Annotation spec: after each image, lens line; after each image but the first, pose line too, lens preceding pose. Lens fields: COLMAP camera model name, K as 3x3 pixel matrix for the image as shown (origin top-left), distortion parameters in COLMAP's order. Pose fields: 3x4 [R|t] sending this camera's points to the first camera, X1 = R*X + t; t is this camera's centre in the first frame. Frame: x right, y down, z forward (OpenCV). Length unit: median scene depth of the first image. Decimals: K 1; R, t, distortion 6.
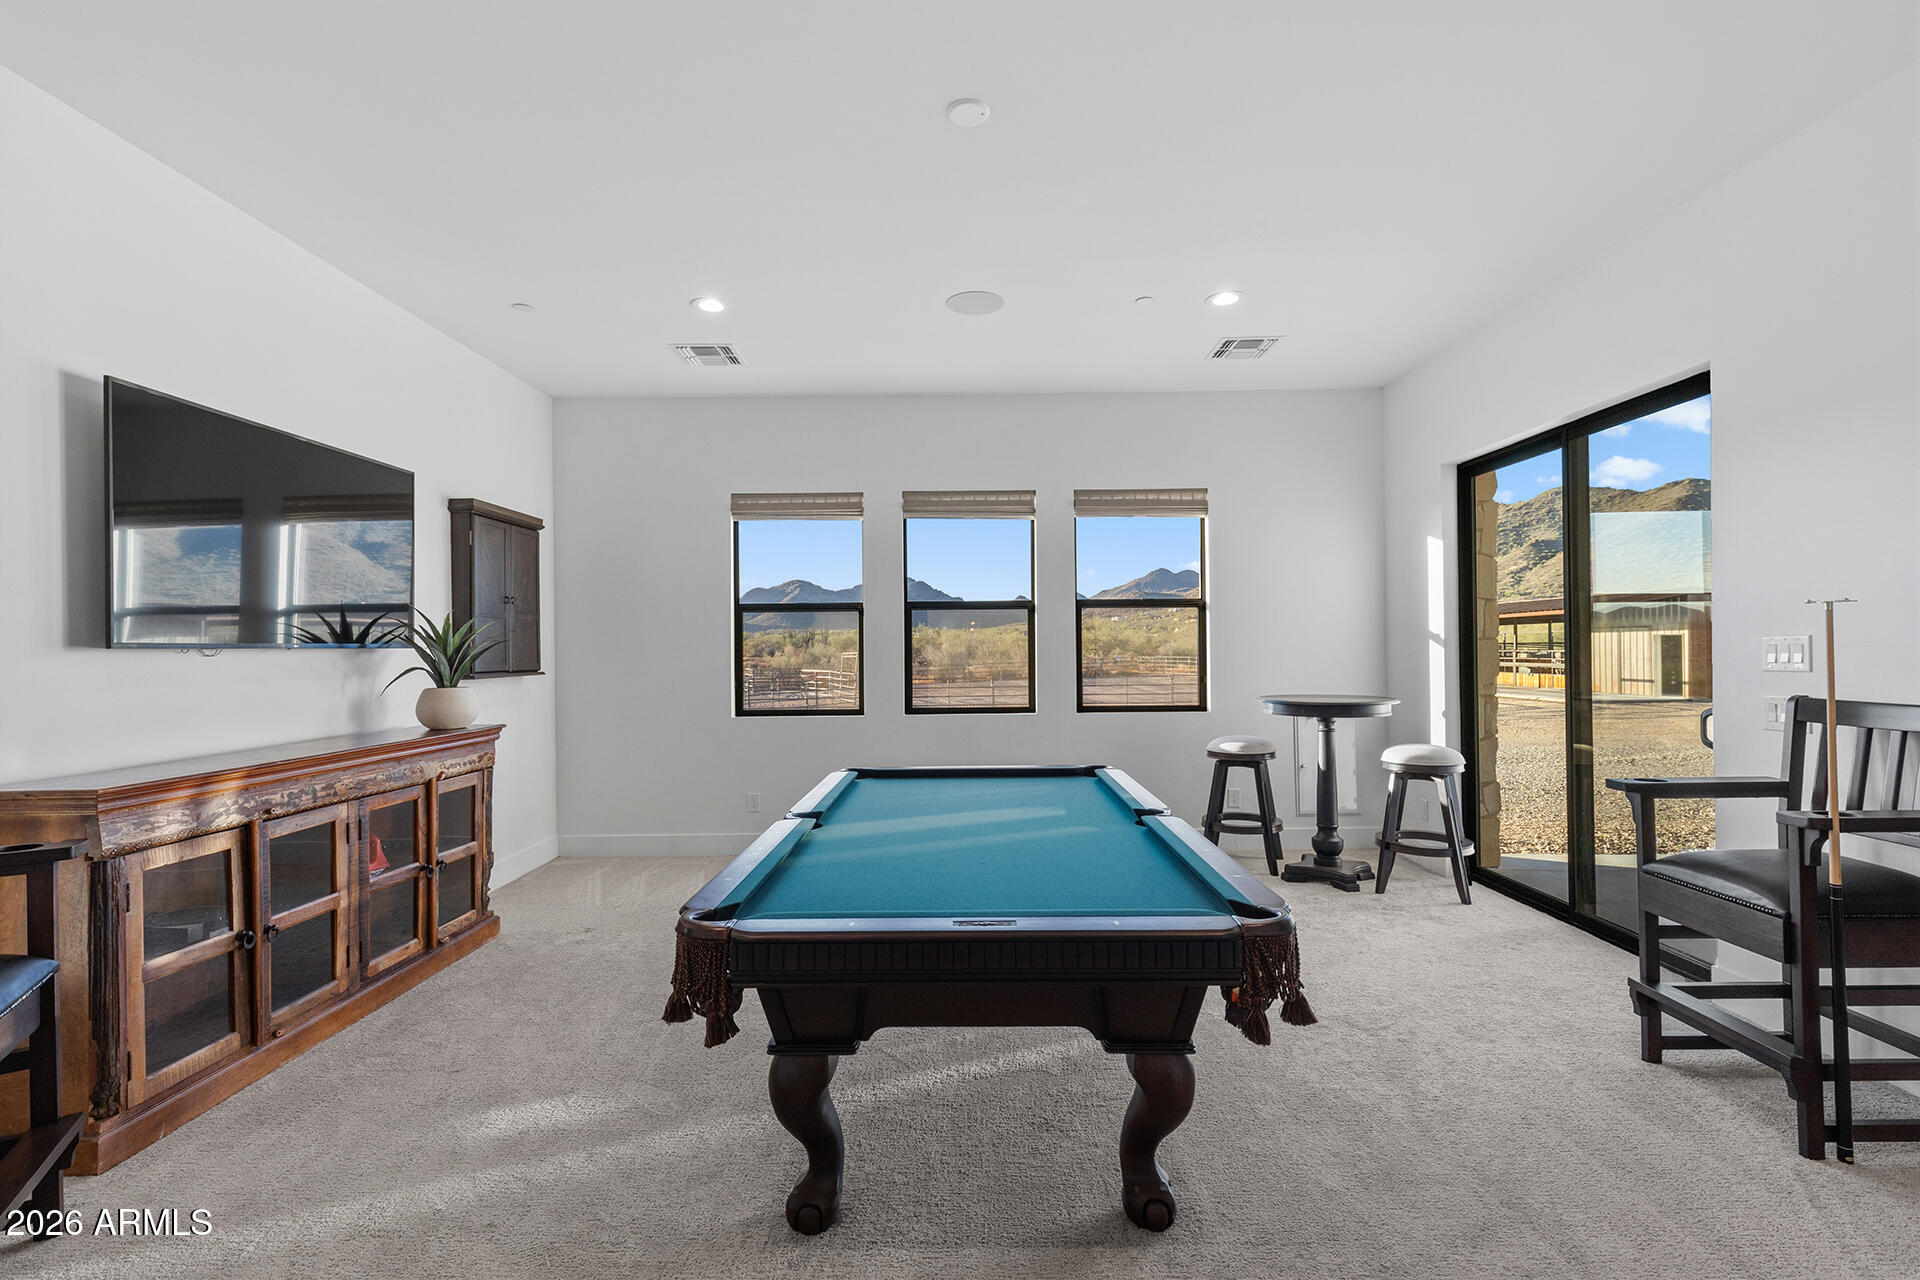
lens RADIAL K [[869.5, 0, 942.9], [0, 869.5, 644.7], [0, 0, 1]] dist [0.003012, 0.001050]
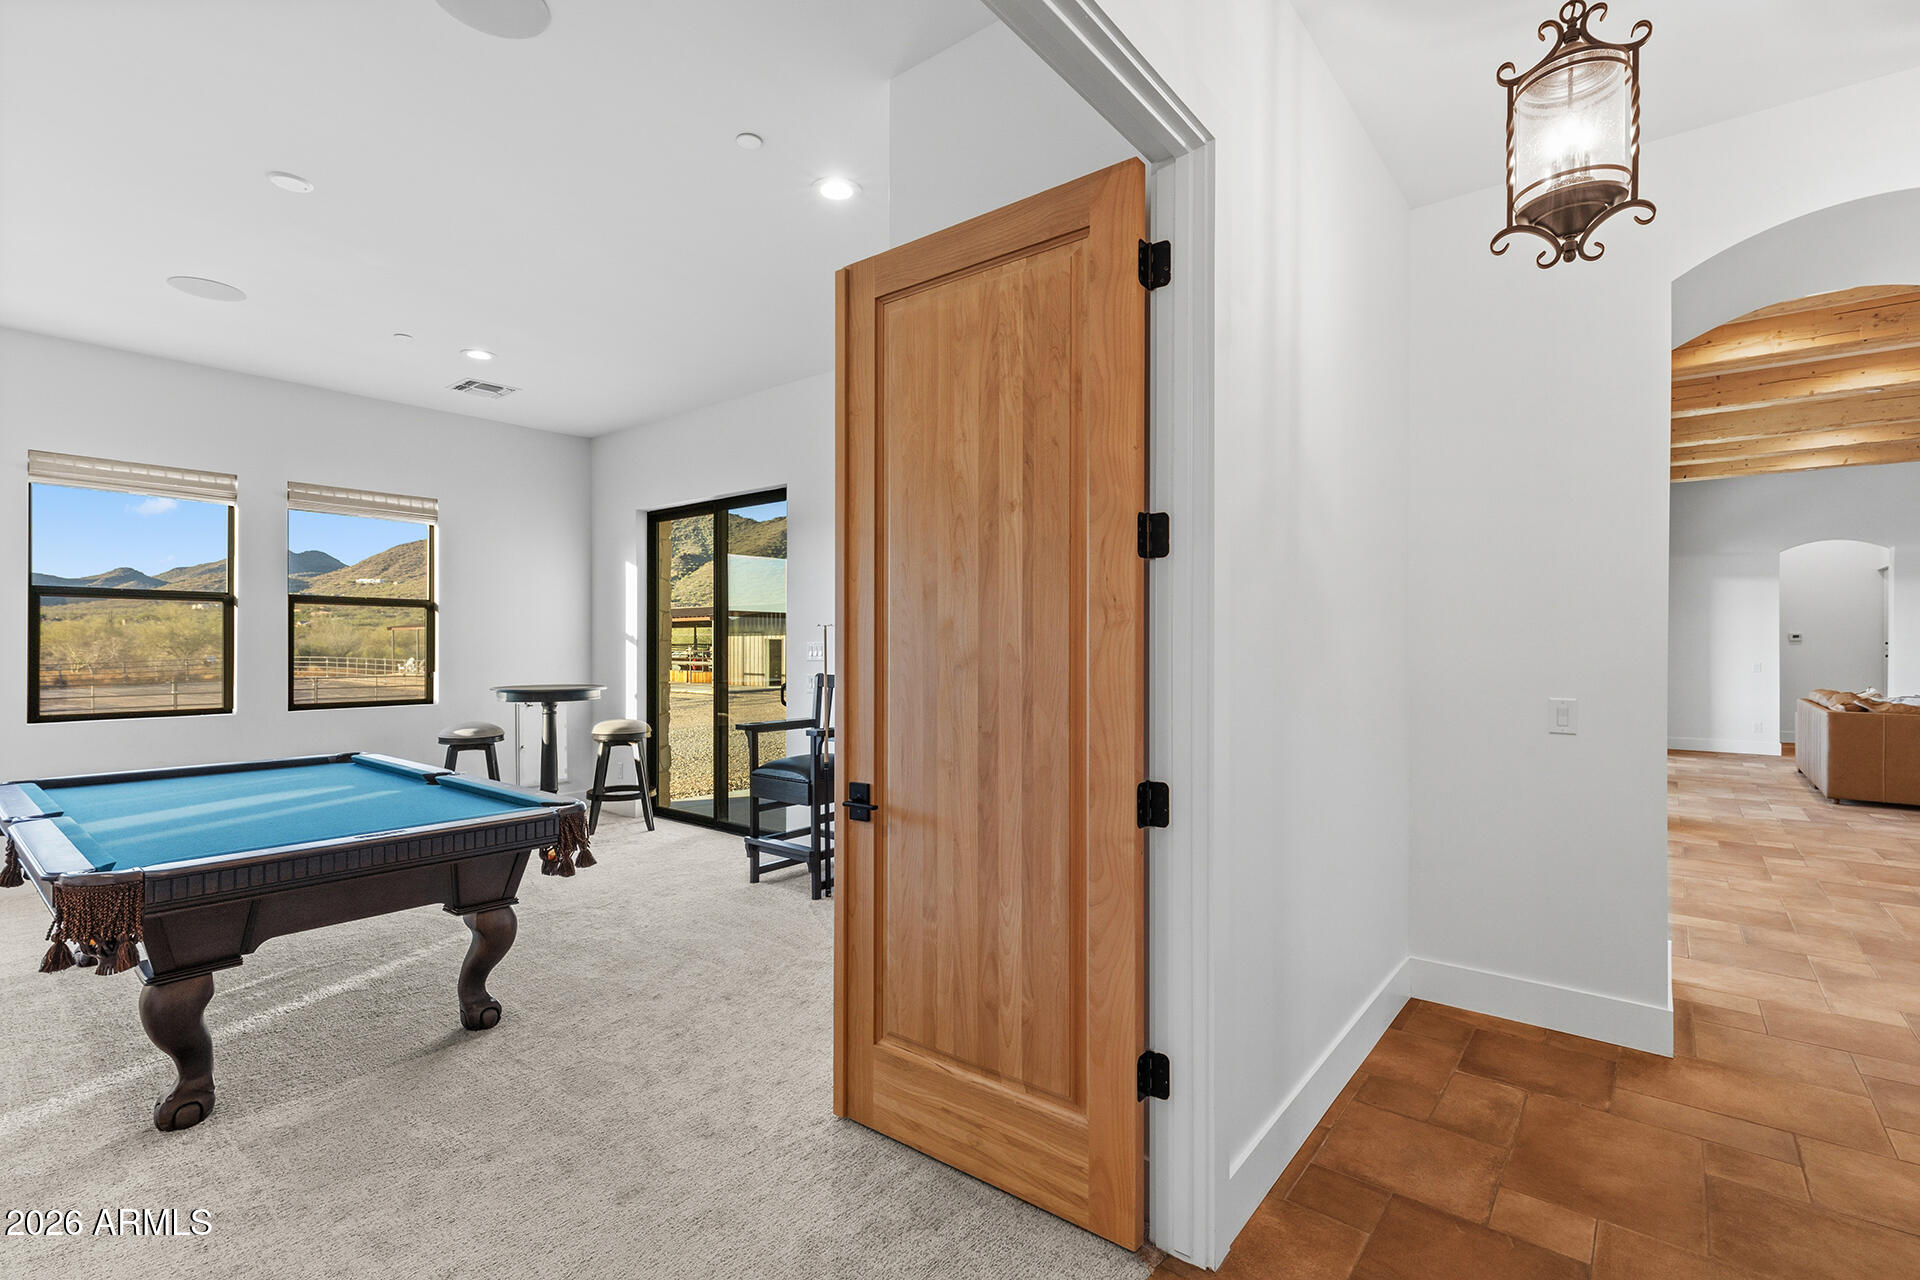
lens RADIAL K [[869.5, 0, 955.2], [0, 869.5, 642.7], [0, 0, 1]] dist [0.003012, 0.001050]
pose [[0.622737, 0.009760, 0.782370, -0.215816], [-0.008089, 0.999949, -0.006037, 0.002770], [-0.782389, -0.002569, 0.622785, -0.281590]]
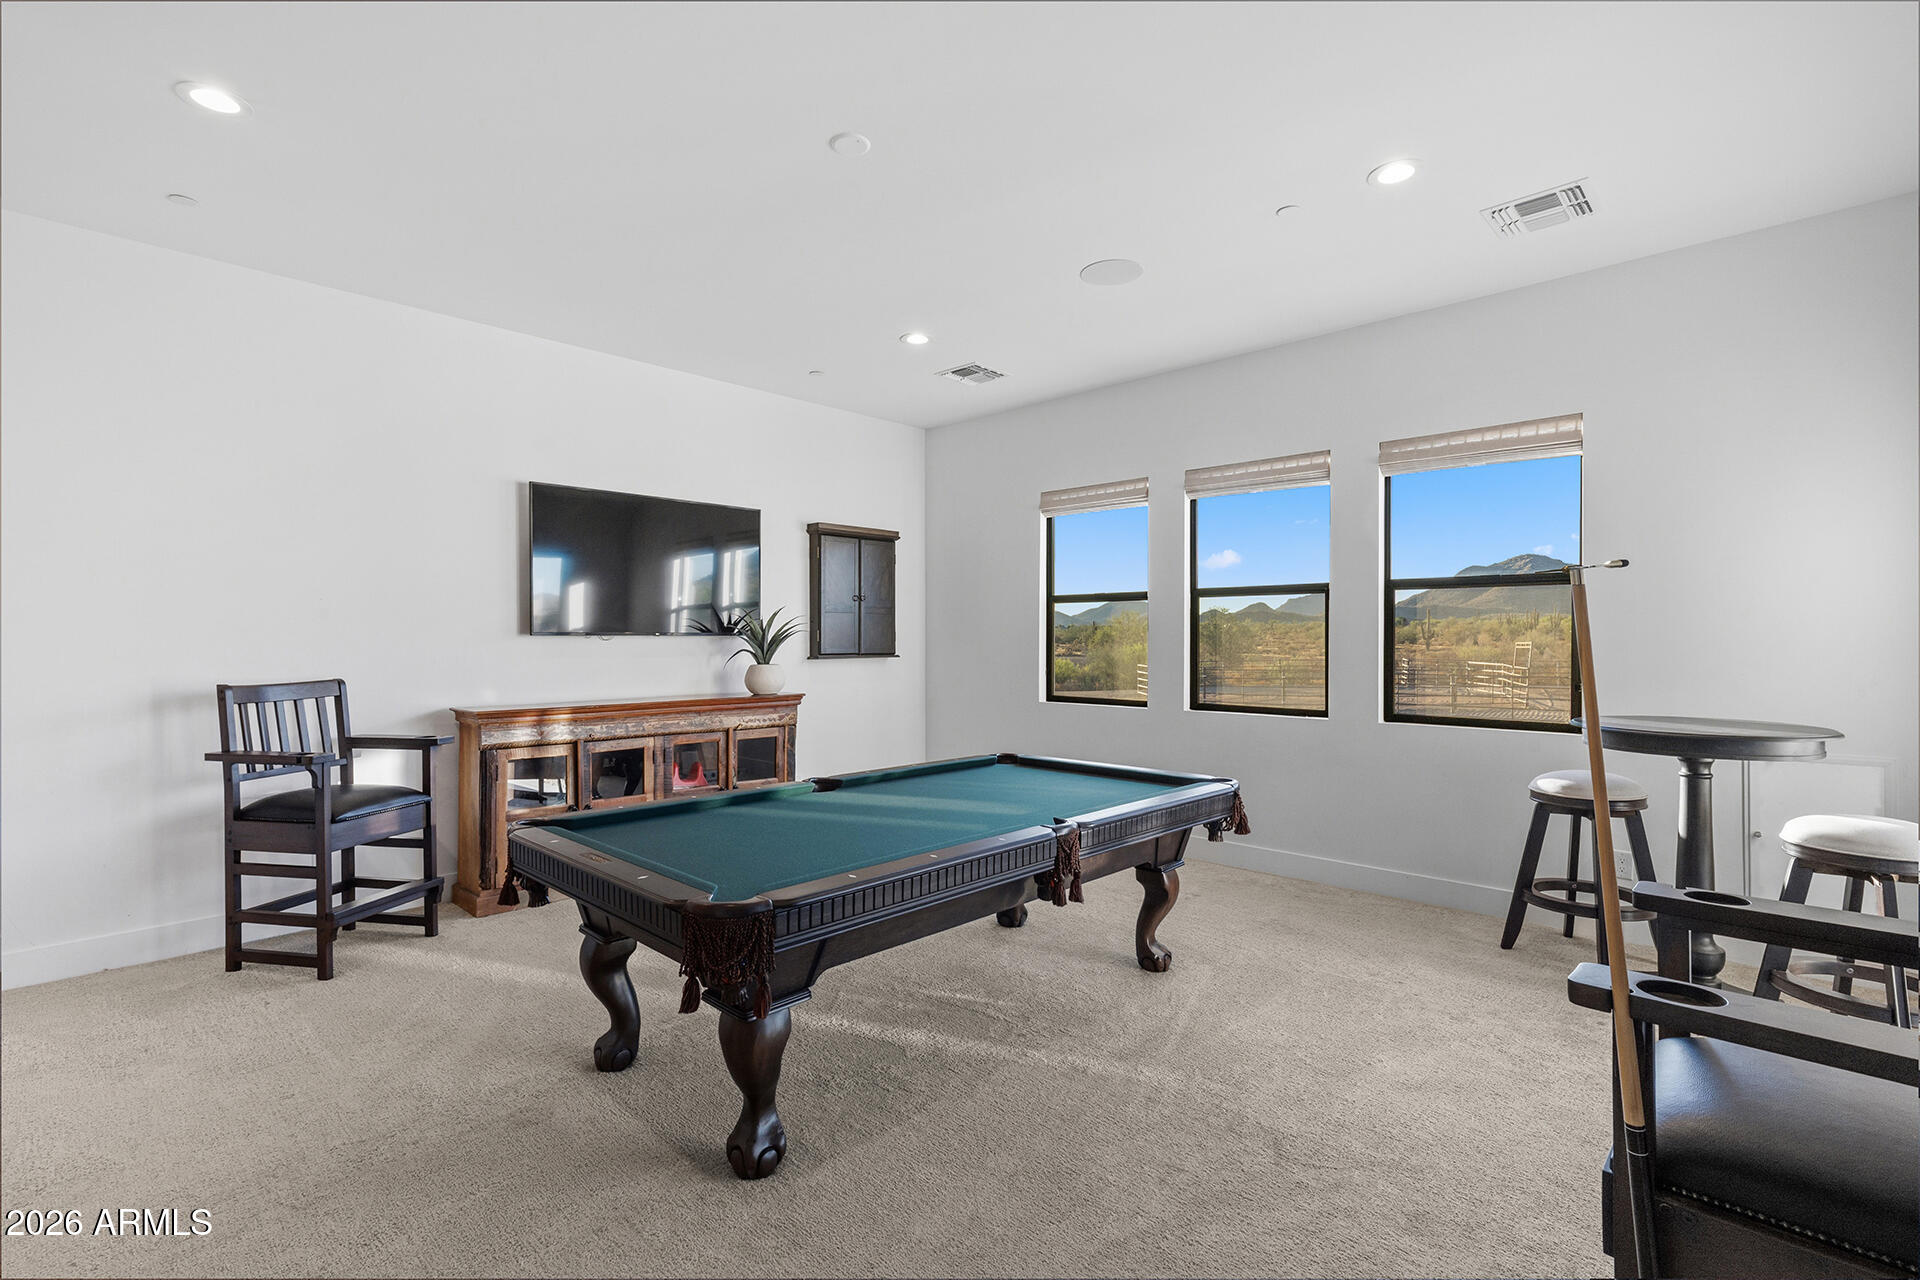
lens RADIAL K [[869.5, 0, 942.6], [0, 869.5, 635.6], [0, 0, 1]] dist [0.003012, 0.001050]
pose [[0.722476, 0.007780, -0.691352, 0.627761], [-0.003807, 0.999966, 0.007275, -0.007436], [0.691385, -0.002624, 0.722482, 0.217216]]
